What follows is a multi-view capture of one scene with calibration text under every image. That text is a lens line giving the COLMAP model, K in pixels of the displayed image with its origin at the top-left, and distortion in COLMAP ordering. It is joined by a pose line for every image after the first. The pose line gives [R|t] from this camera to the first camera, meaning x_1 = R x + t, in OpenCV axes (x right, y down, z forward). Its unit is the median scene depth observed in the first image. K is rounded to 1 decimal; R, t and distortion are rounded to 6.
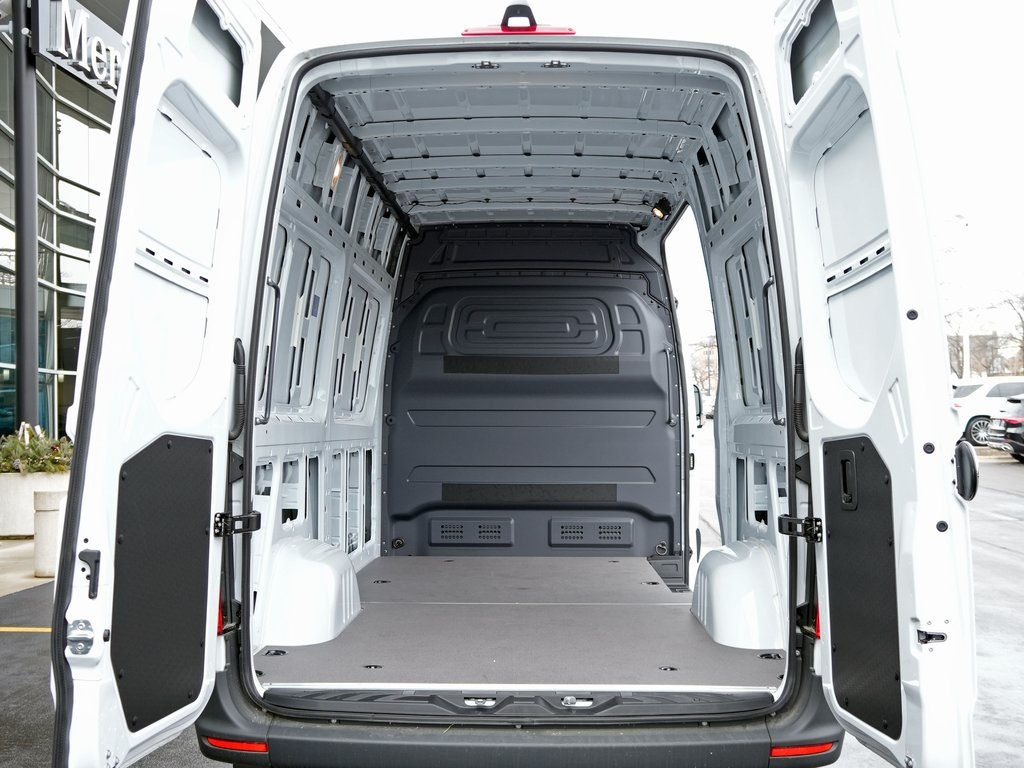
lens RADIAL K [[1209.7, 0, 512.0], [0, 1209.7, 384.0], [0, 0, 1]] dist [-0.108033, 0.000702]
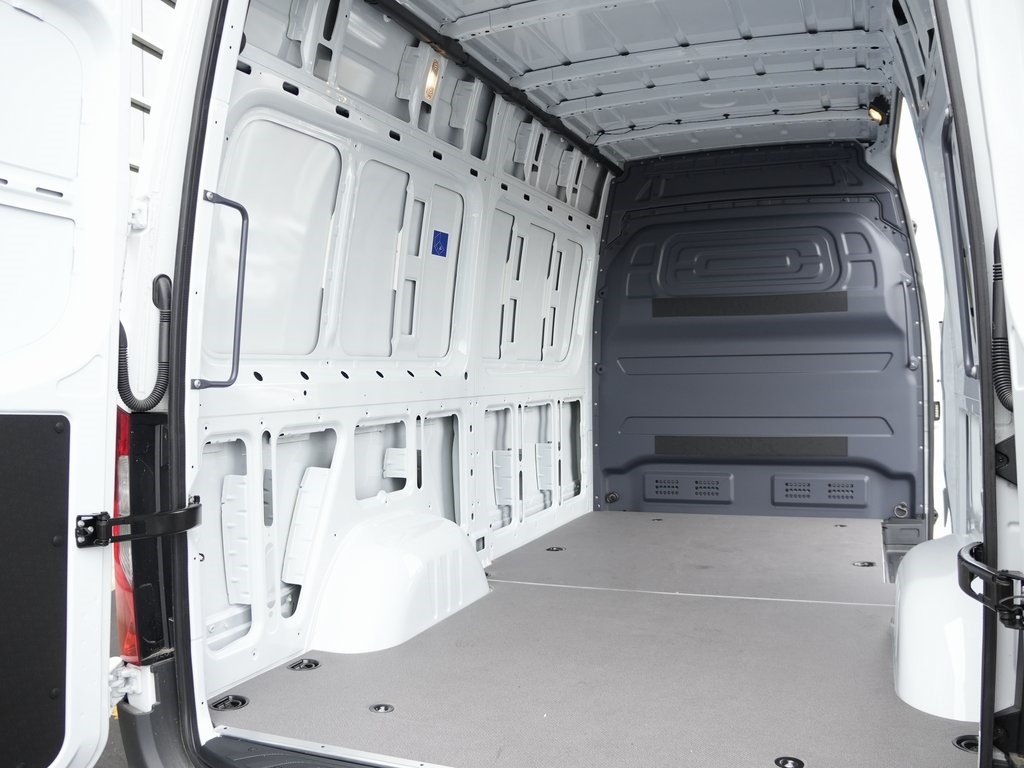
lens RADIAL K [[914.4, 0, 512.0], [0, 914.4, 384.0], [0, 0, 1]] dist [-0.197642, 0.151552]
pose [[0.930372, -0.013439, -0.366370, 0.097442], [0.032603, 0.998401, 0.046172, 0.006310], [0.365163, -0.054902, 0.929323, 0.308199]]
